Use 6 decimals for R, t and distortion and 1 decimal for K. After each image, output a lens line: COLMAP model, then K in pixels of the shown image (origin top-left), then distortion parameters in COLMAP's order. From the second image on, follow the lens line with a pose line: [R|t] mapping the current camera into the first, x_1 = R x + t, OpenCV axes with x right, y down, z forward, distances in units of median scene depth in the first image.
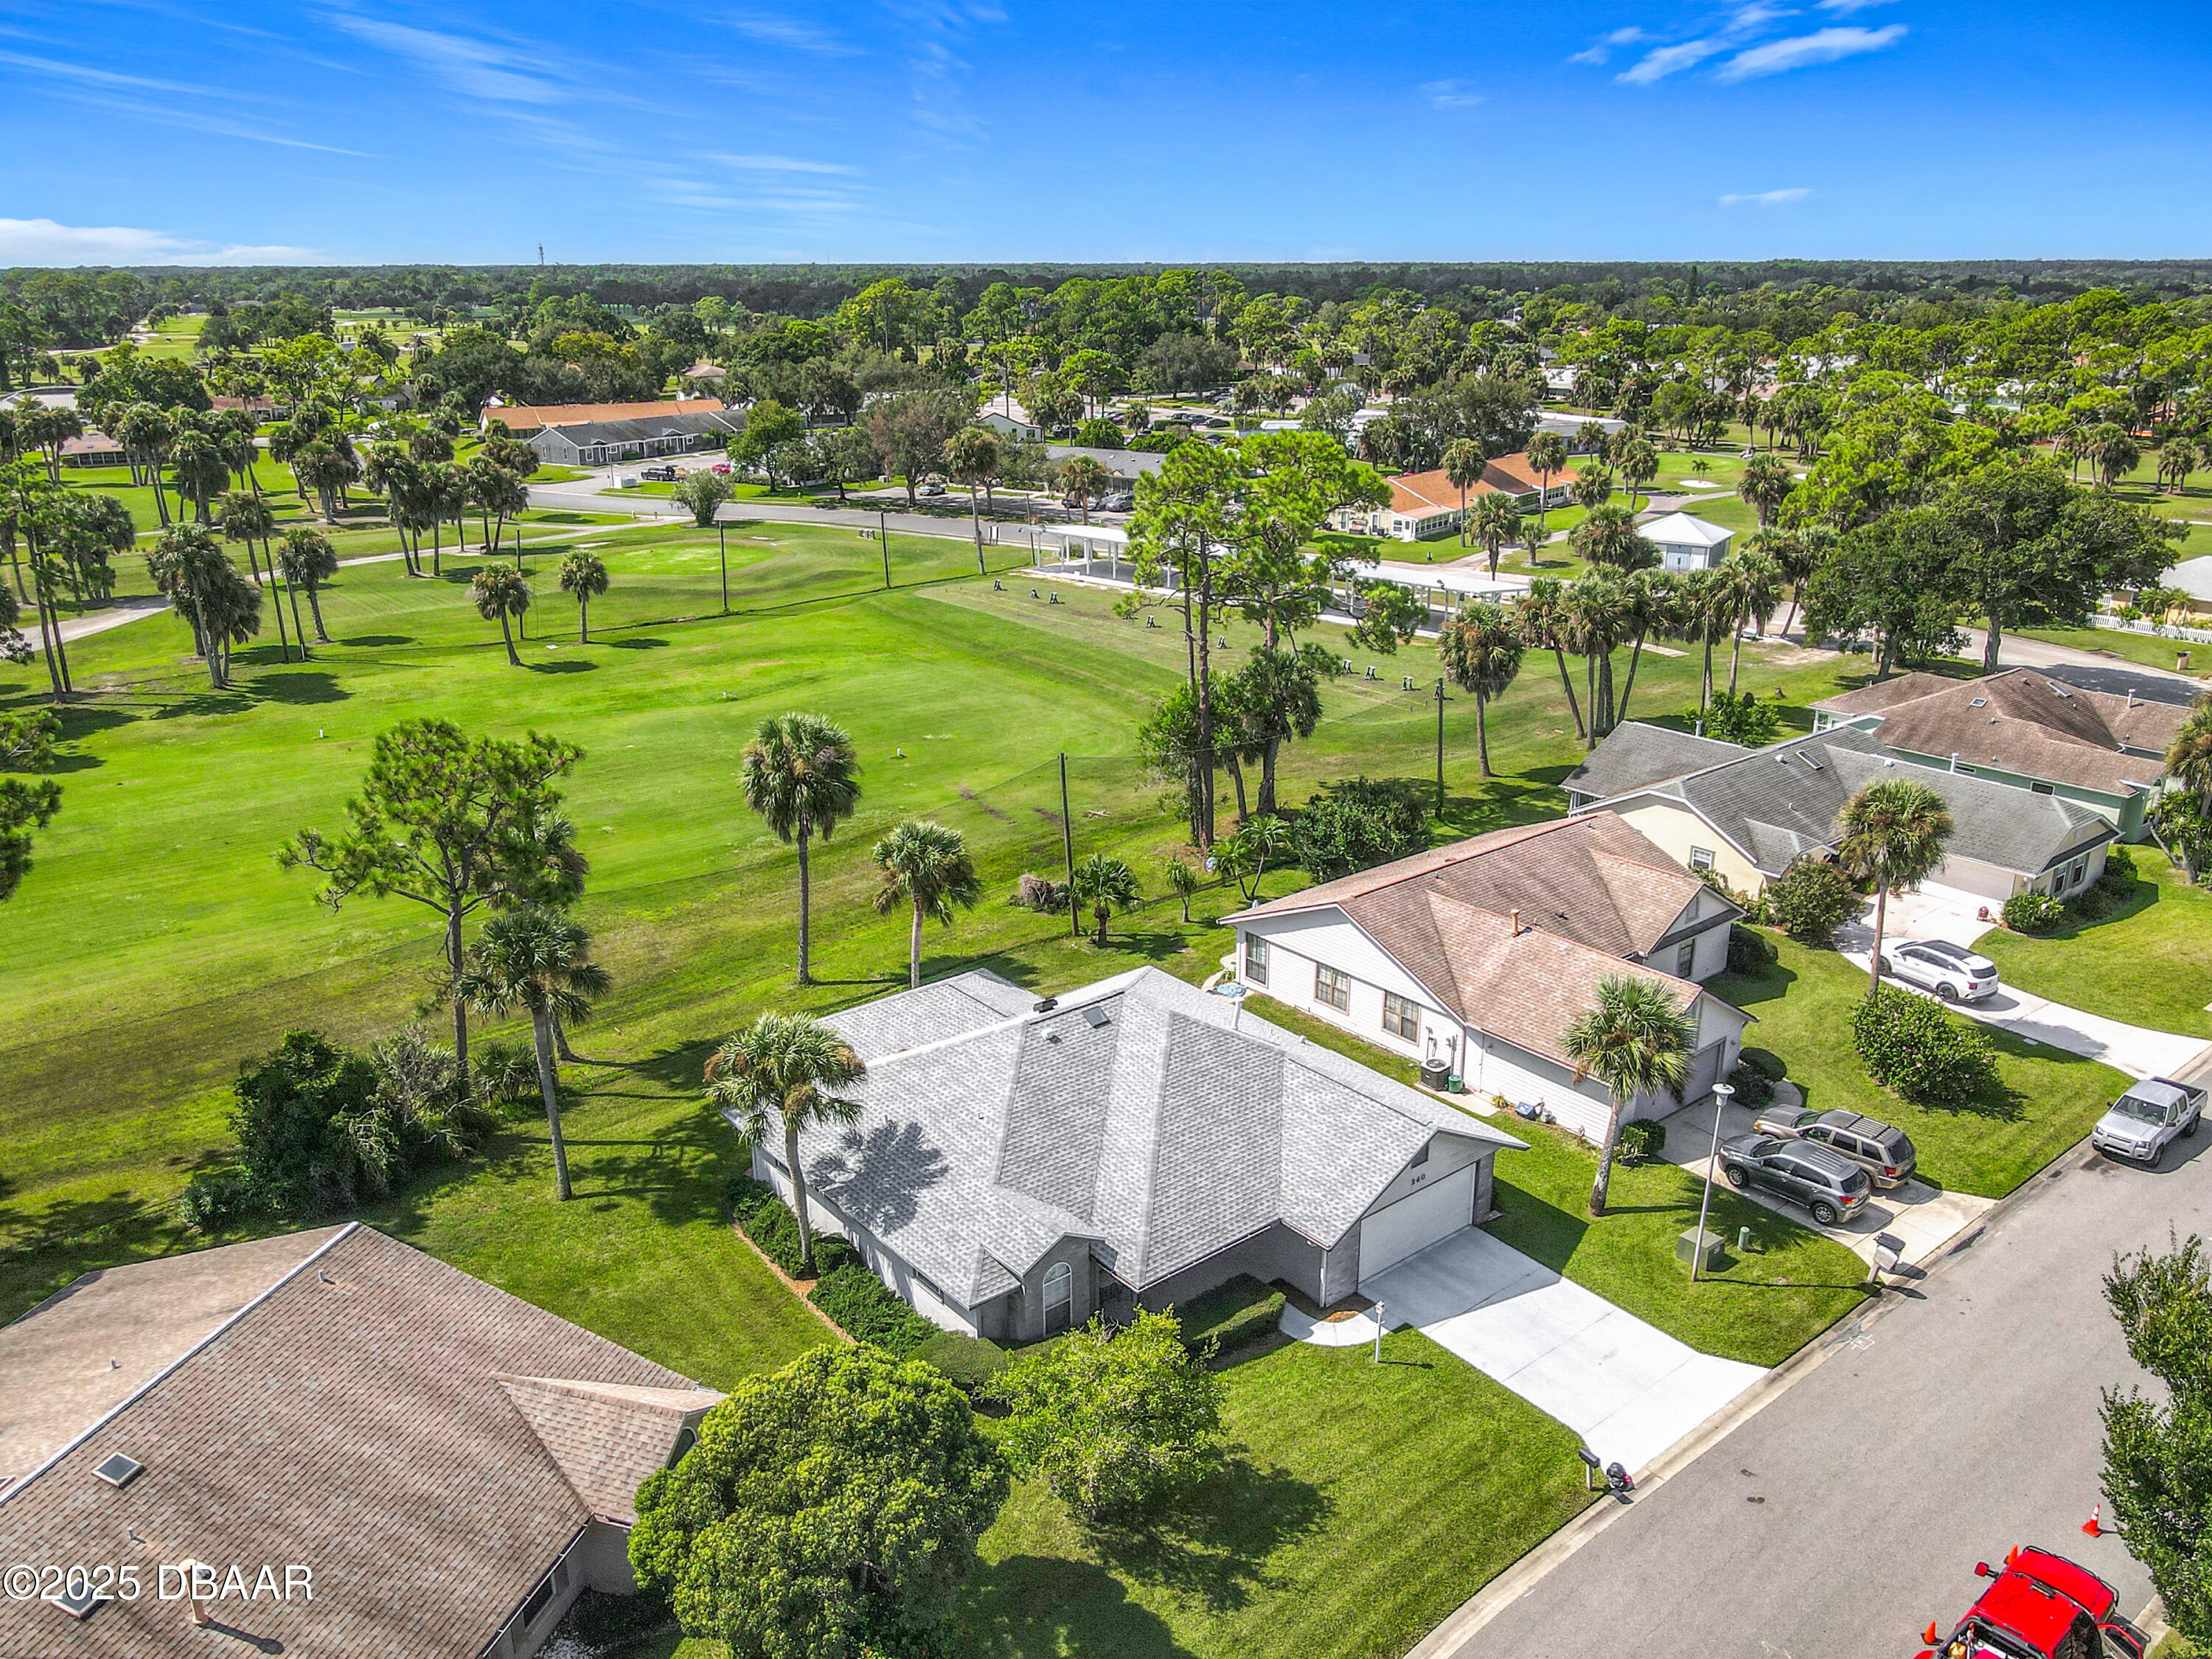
lens RADIAL K [[1675.4, 0, 1119.3], [0, 1675.4, 847.1], [0, 0, 1]] dist [-0.003549, 0.009441]
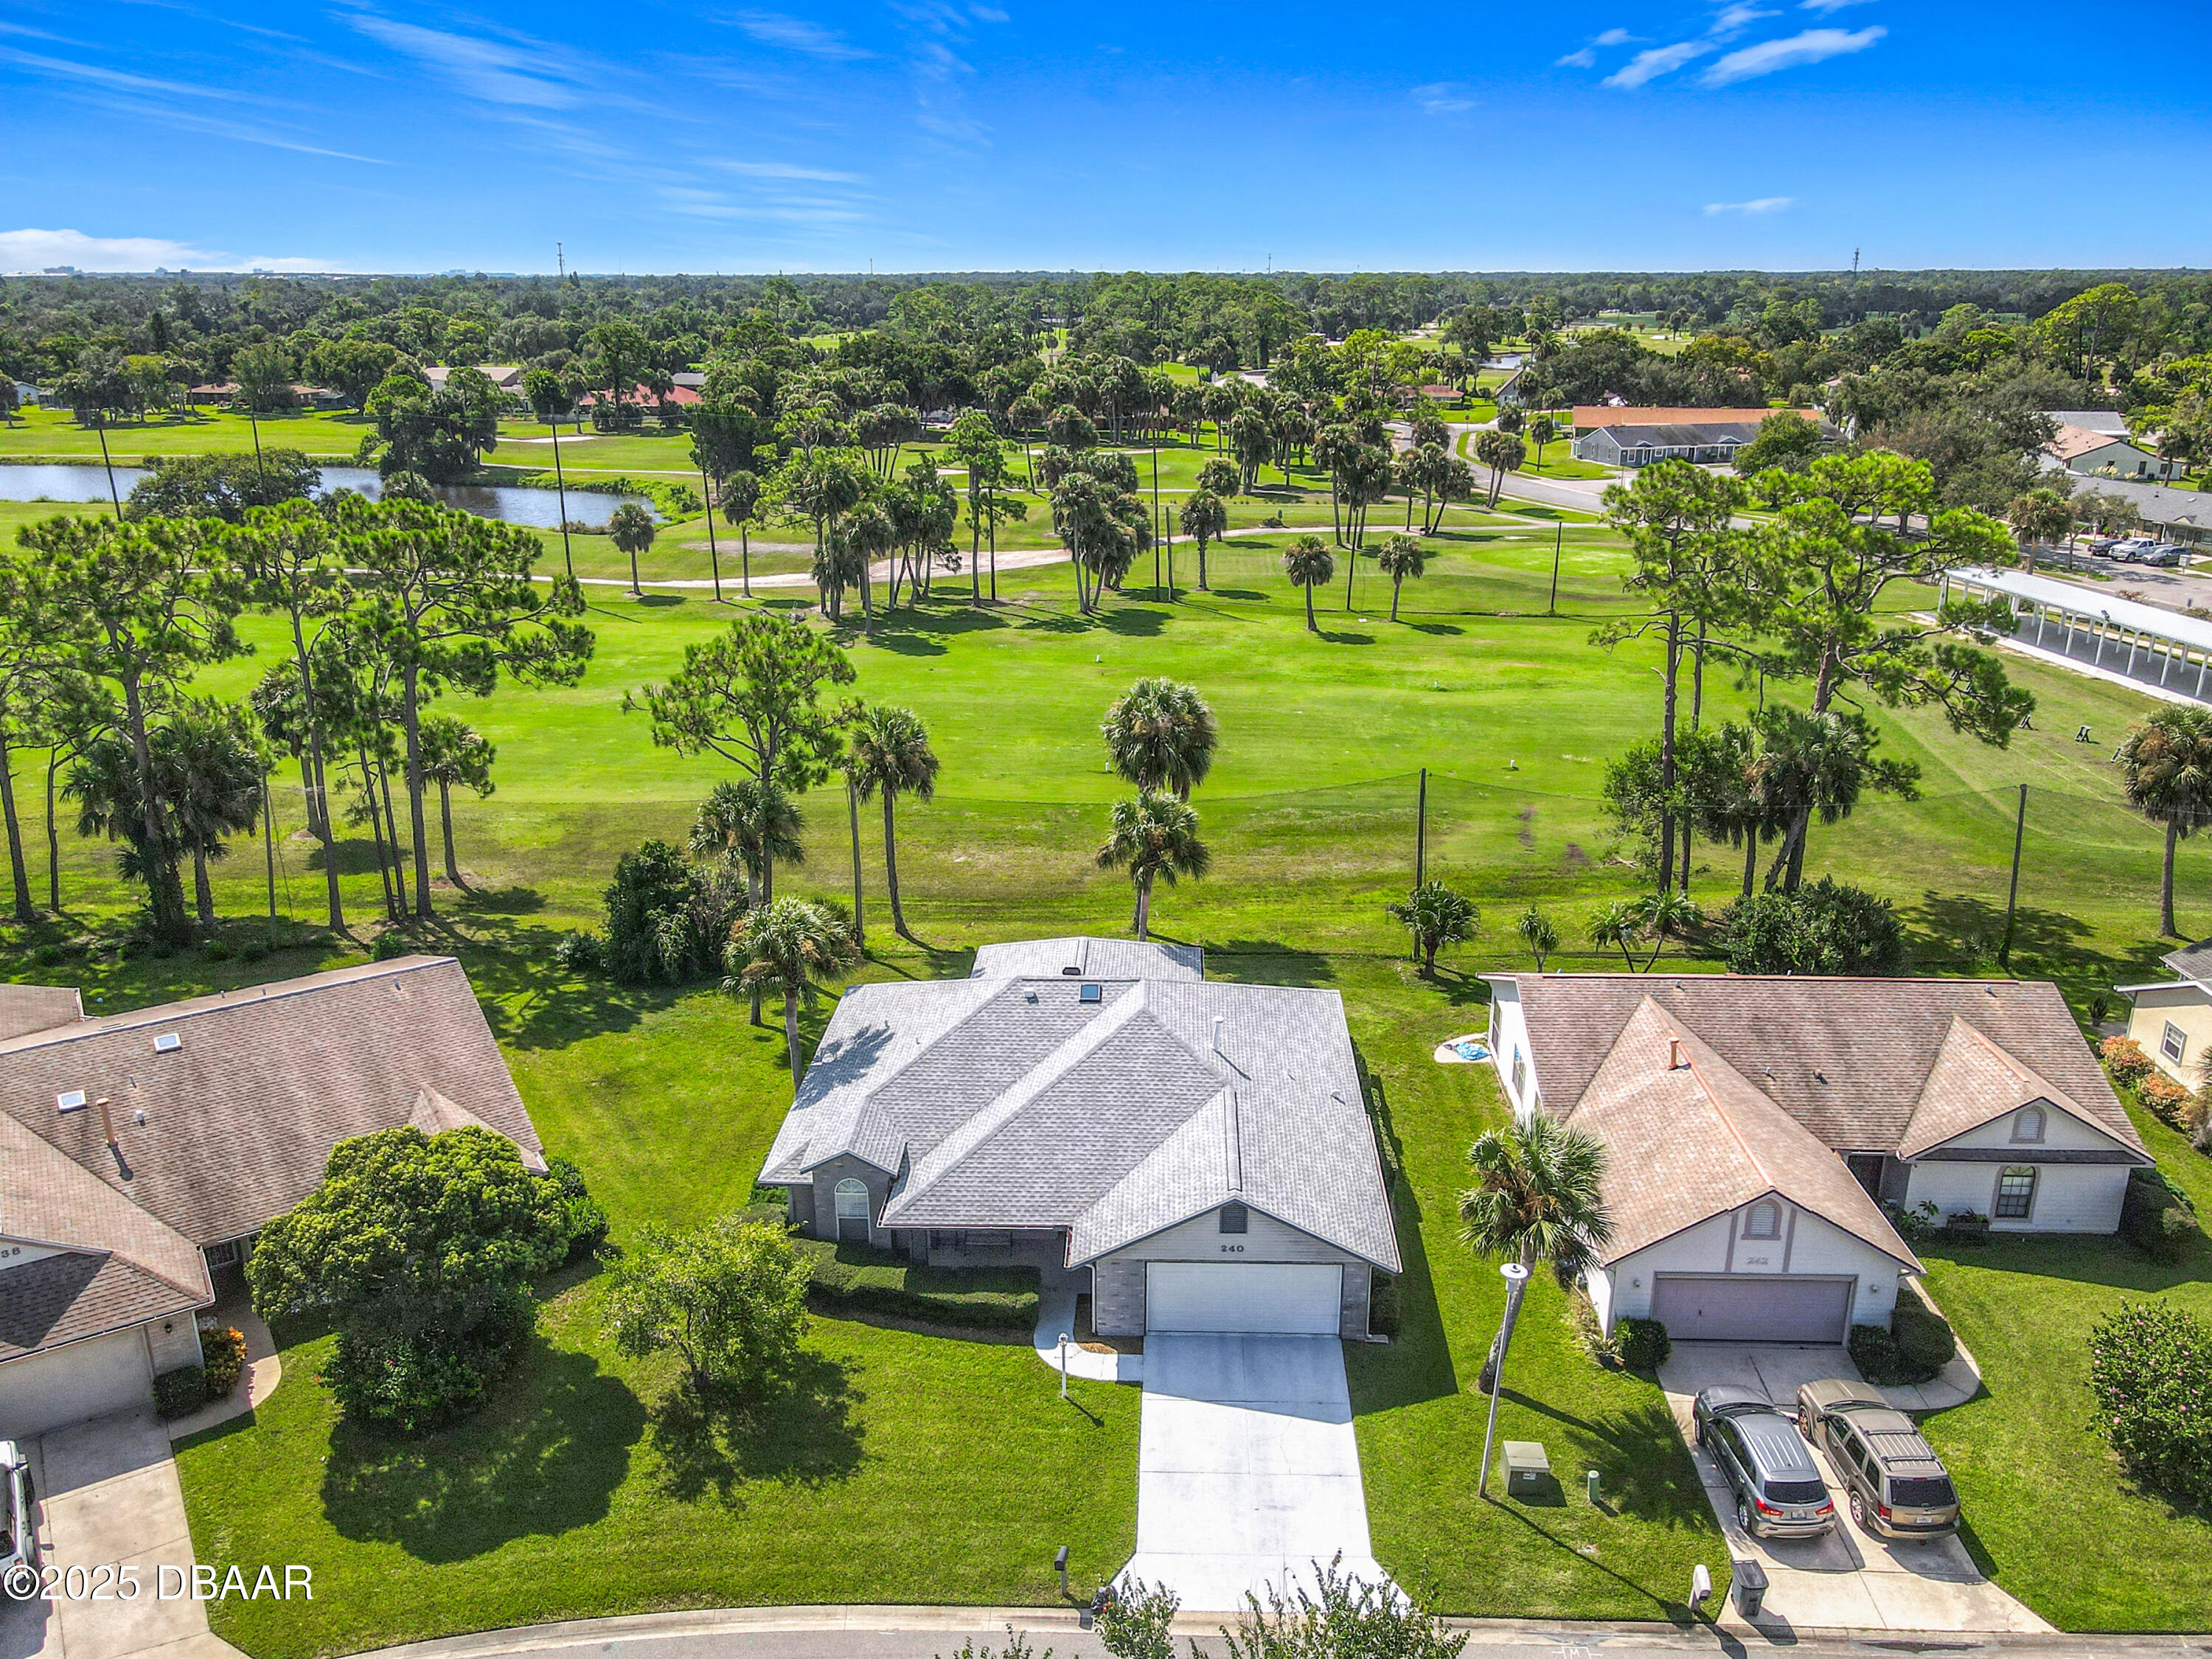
lens RADIAL K [[1672.6, 0, 1117.0], [0, 1672.6, 823.8], [0, 0, 1]] dist [0.002565, 0.015955]
pose [[0.752026, 0.209892, -0.624822, 0.581069], [-0.219916, 0.973525, 0.062342, -0.062100], [0.621365, 0.090526, 0.778274, 0.206952]]
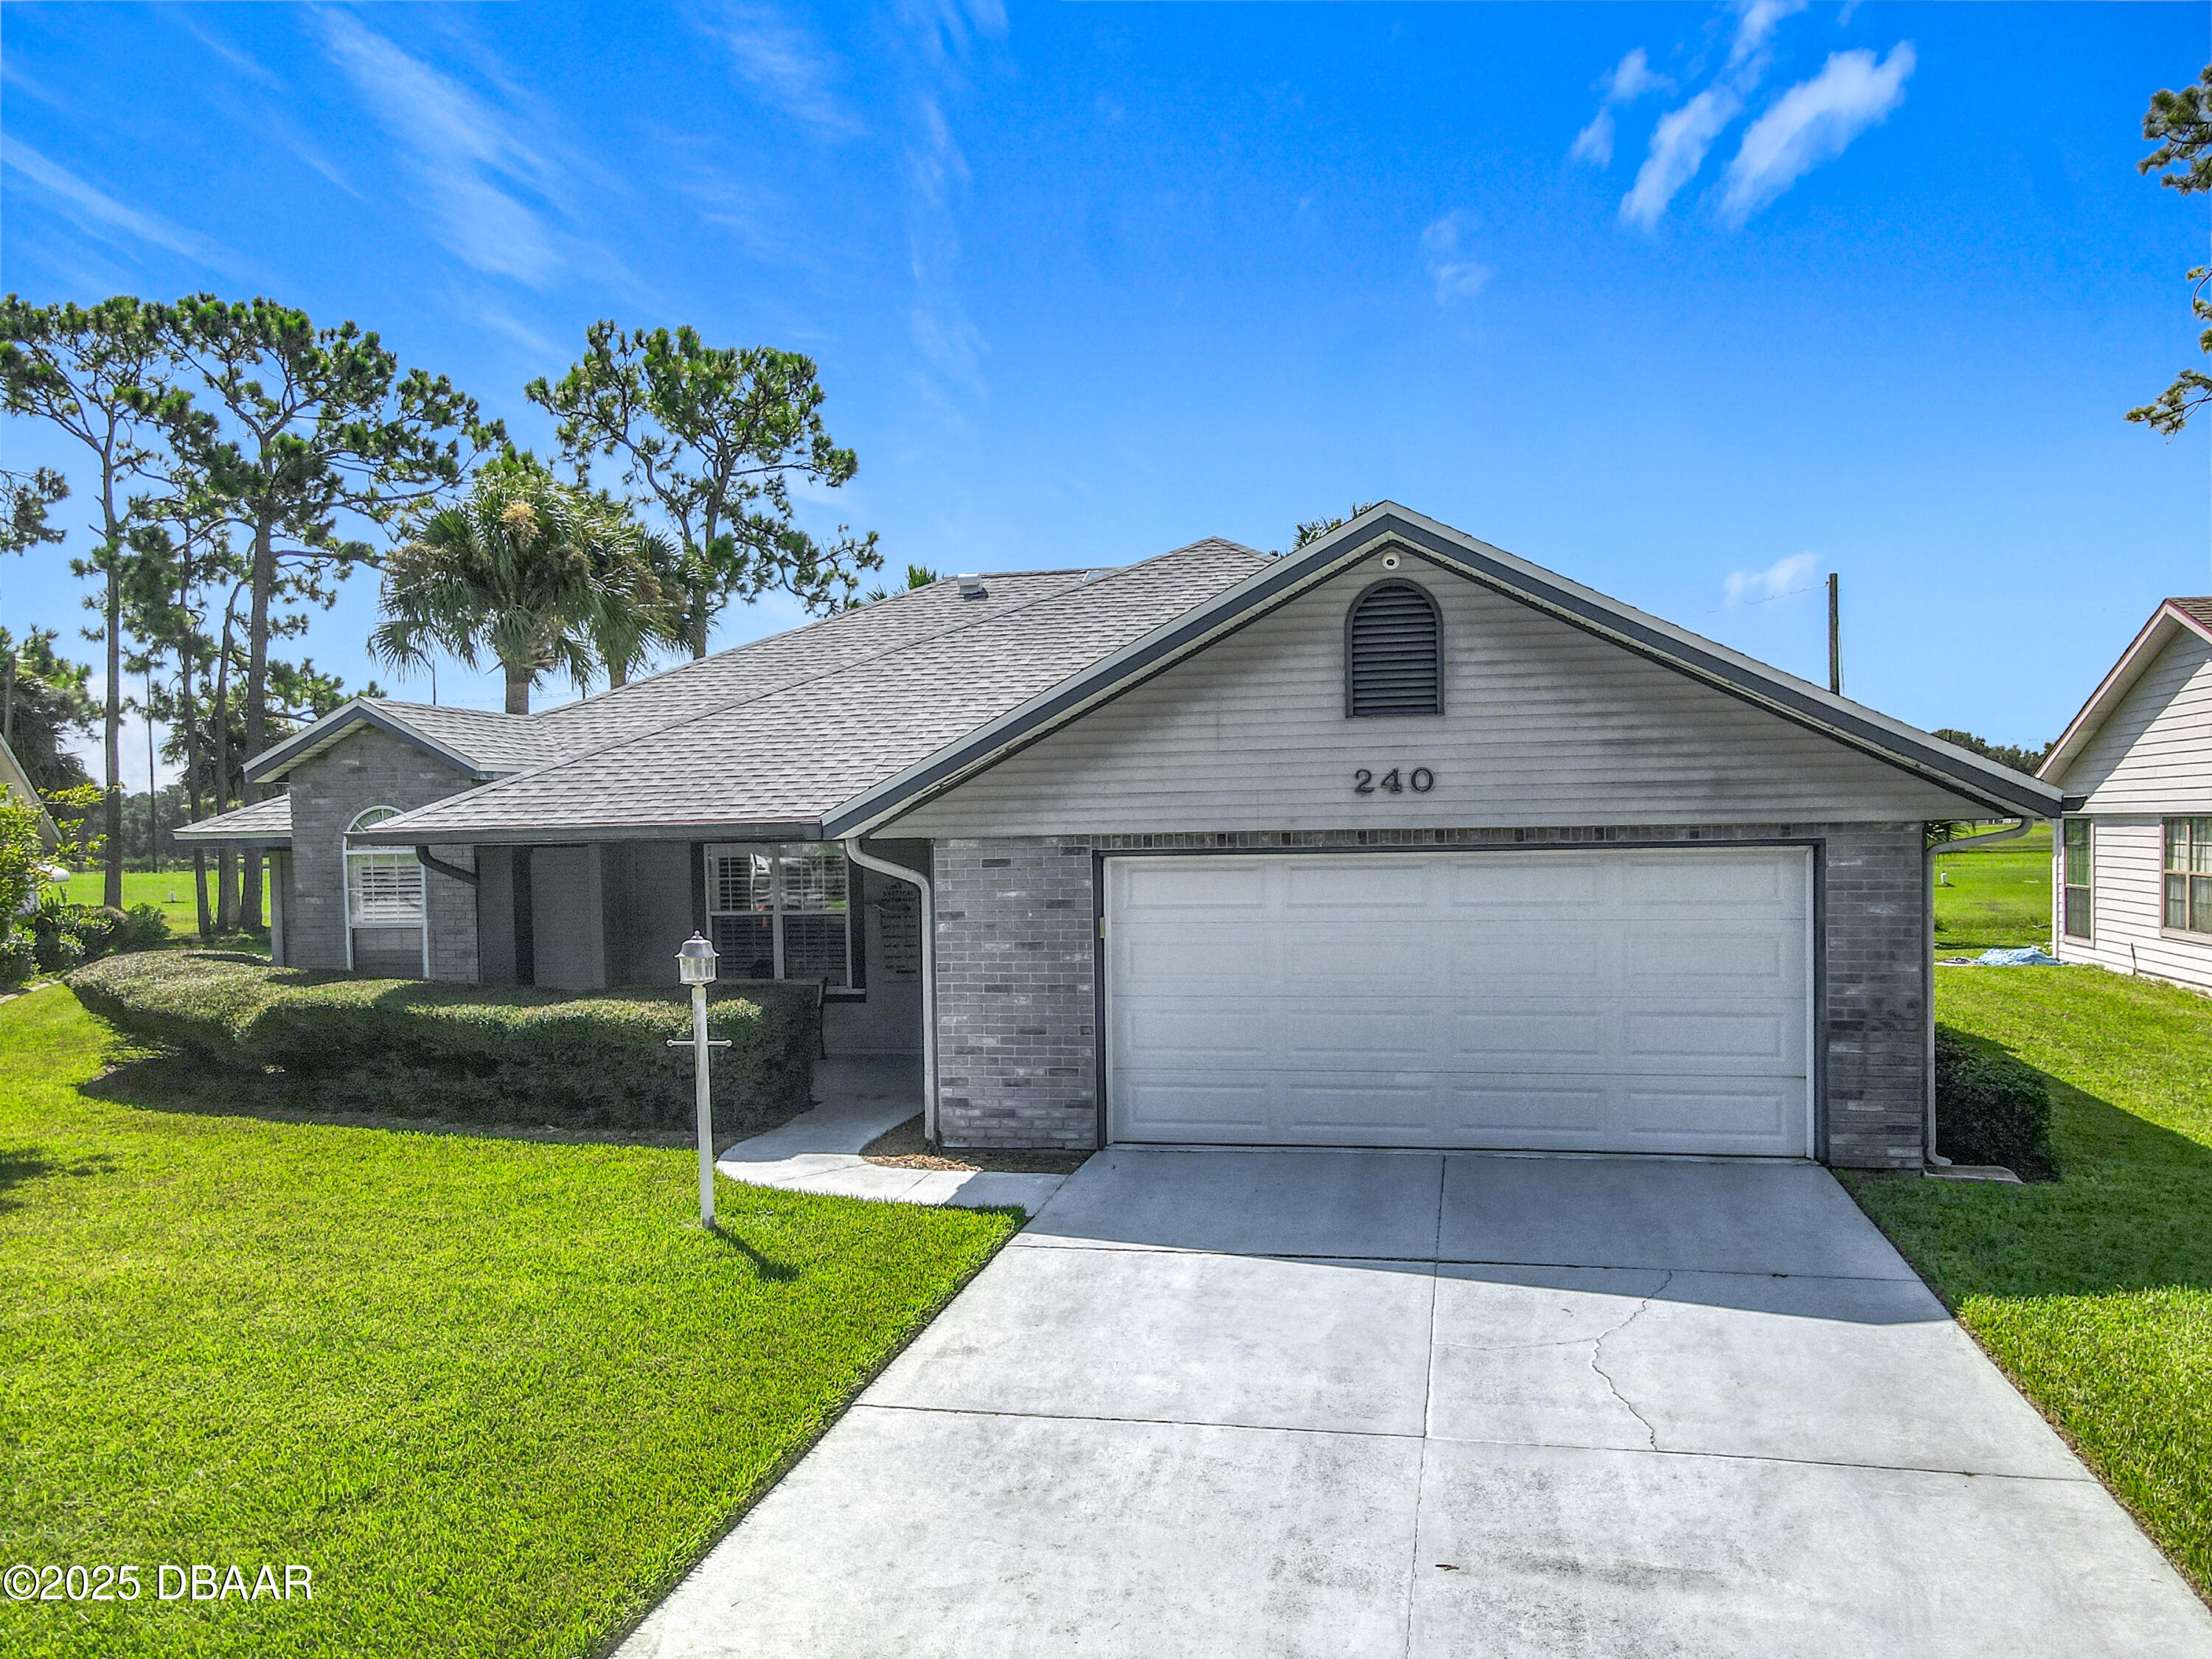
lens RADIAL K [[1675.4, 0, 1119.3], [0, 1675.4, 847.1], [0, 0, 1]] dist [-0.003549, 0.009441]
pose [[0.628323, 0.008264, -0.777909, 0.312672], [-0.241015, 0.952814, -0.184547, 0.235728], [0.739677, 0.303443, 0.600666, 0.730332]]
